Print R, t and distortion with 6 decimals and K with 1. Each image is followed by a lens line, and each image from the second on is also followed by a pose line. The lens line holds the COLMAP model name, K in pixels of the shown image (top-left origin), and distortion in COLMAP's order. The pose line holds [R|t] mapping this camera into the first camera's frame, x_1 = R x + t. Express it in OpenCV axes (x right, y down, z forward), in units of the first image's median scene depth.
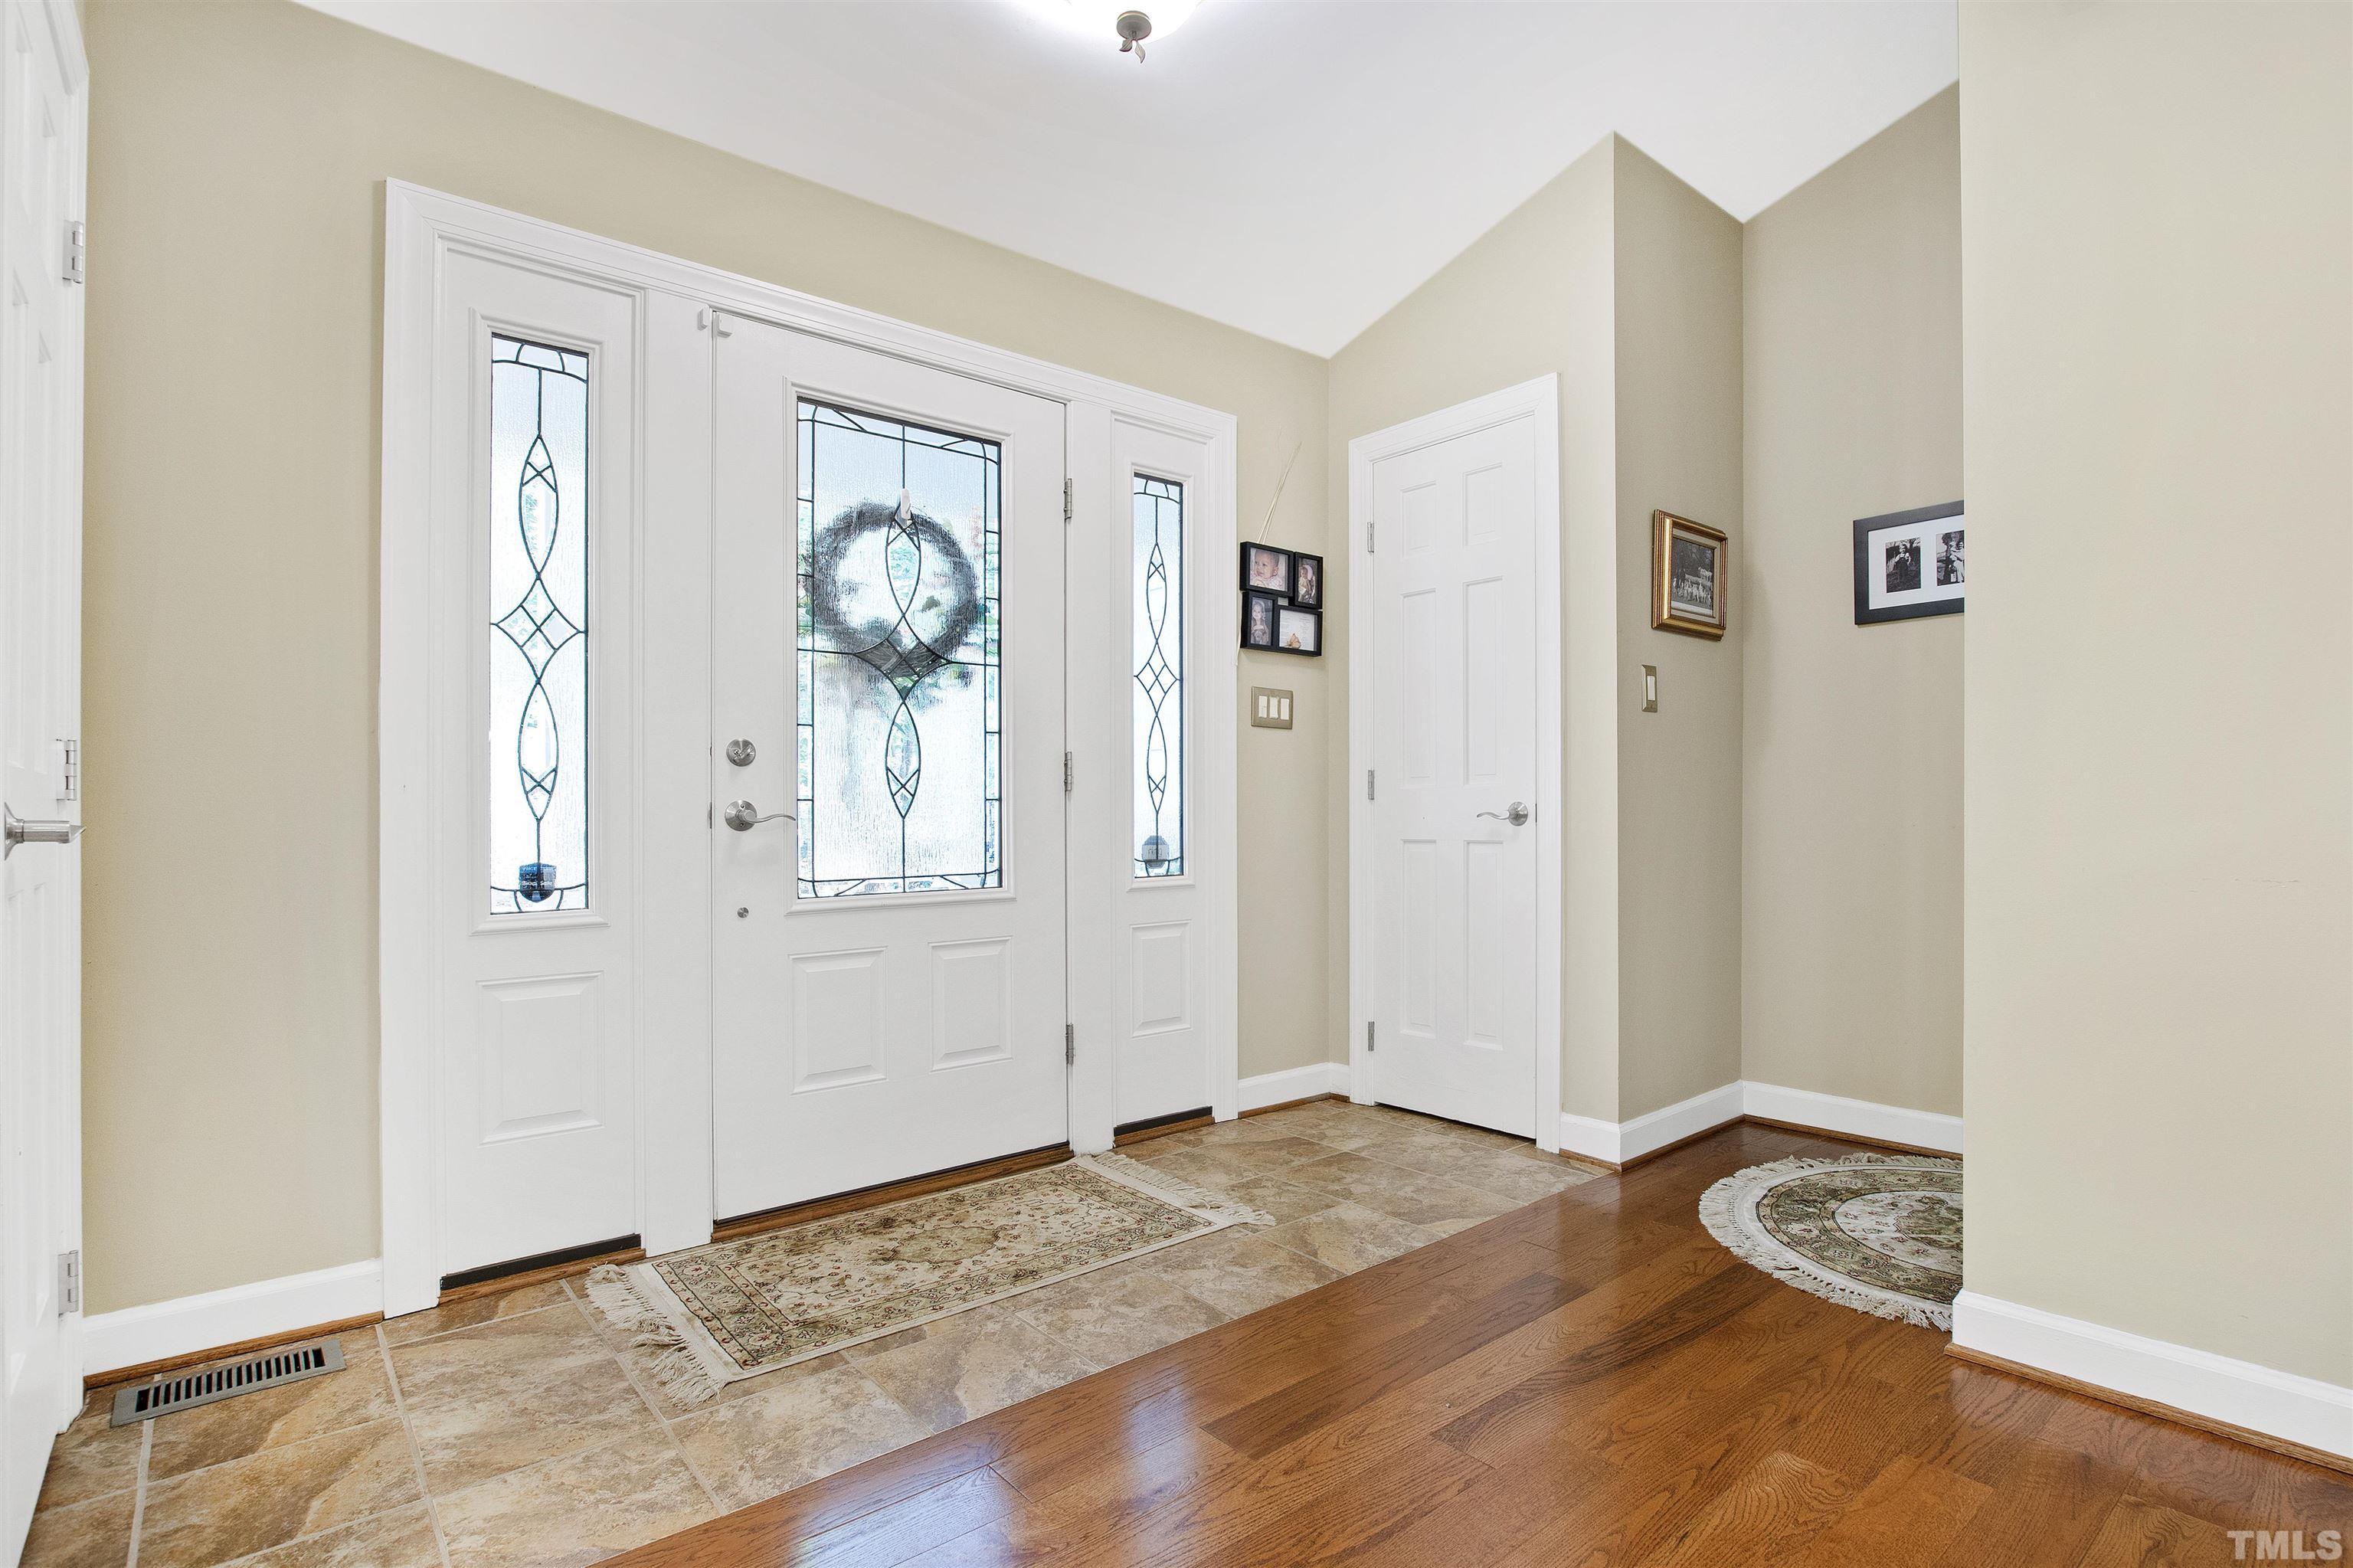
lens RADIAL K [[1167.0, 0, 1283.3], [0, 1167.0, 816.0], [0, 0, 1]] dist [-0.019084, -0.000484]
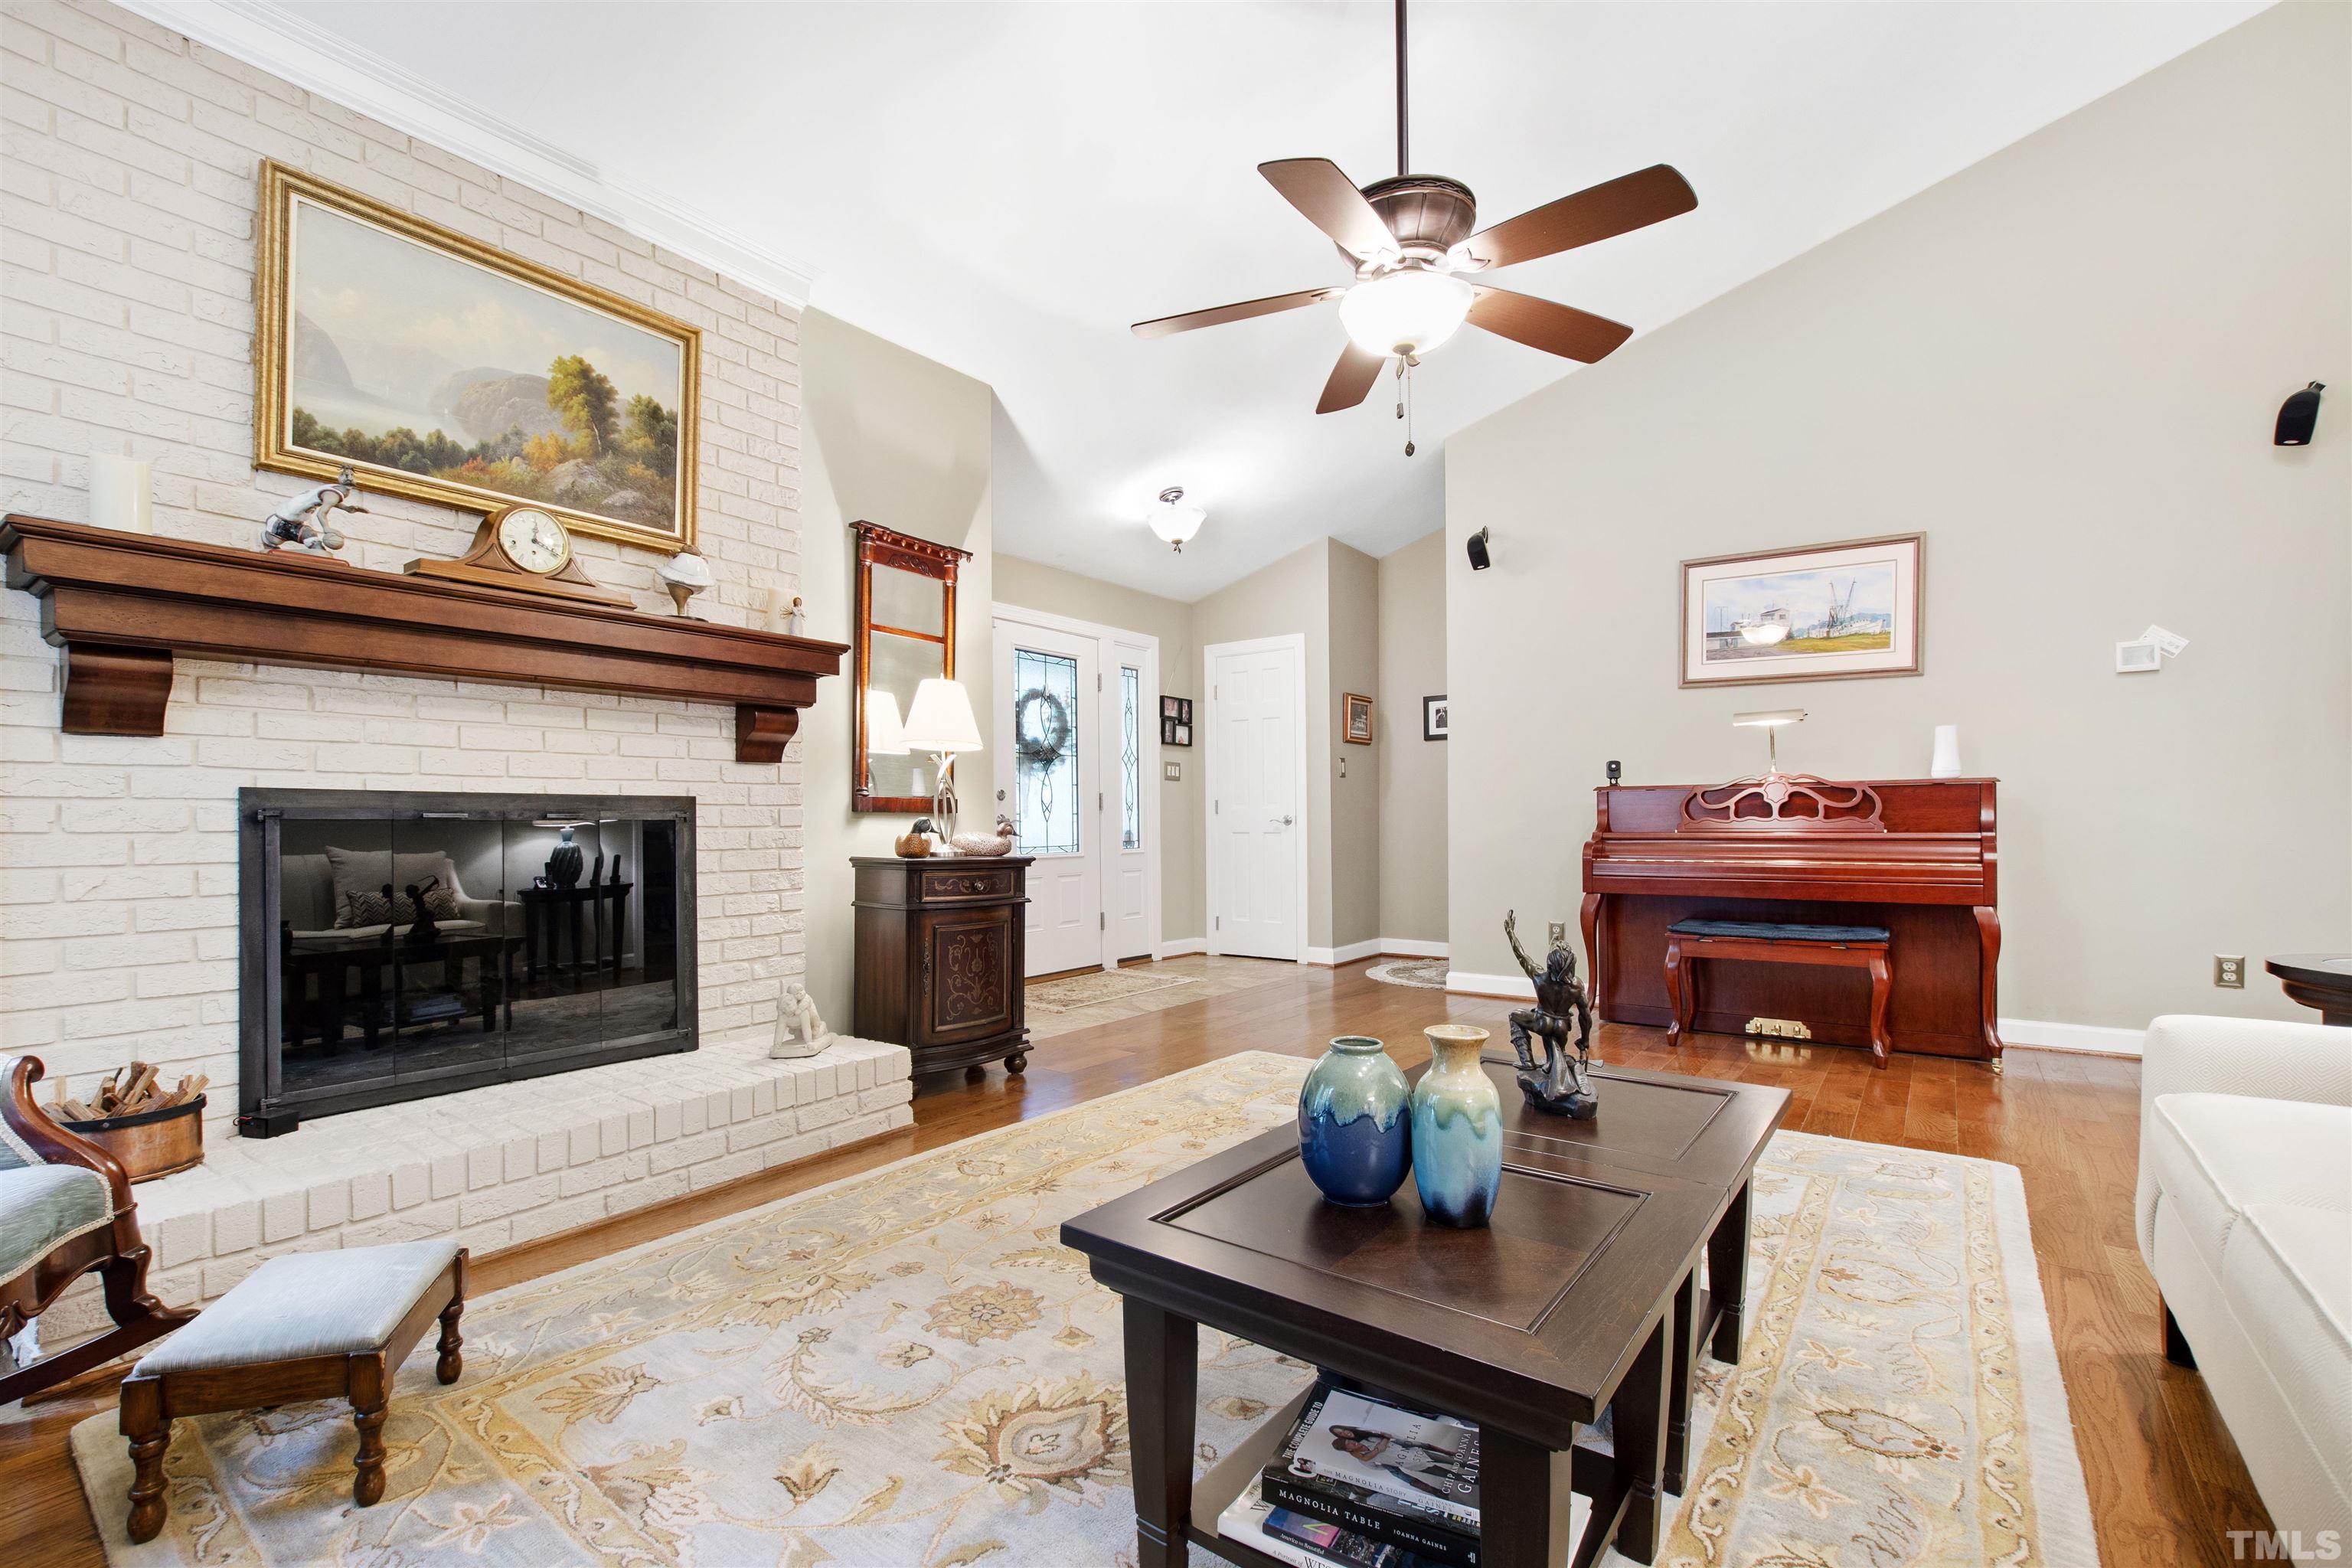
lens RADIAL K [[1037.4, 0, 1183.1], [0, 1037.4, 790.8], [0, 0, 1]] dist [-0.006245, -0.000607]
pose [[0.981049, 0.006147, 0.193664, -0.442389], [0.000527, 0.999408, -0.034391, 0.011920], [-0.193761, 0.033842, 0.980465, -1.080462]]
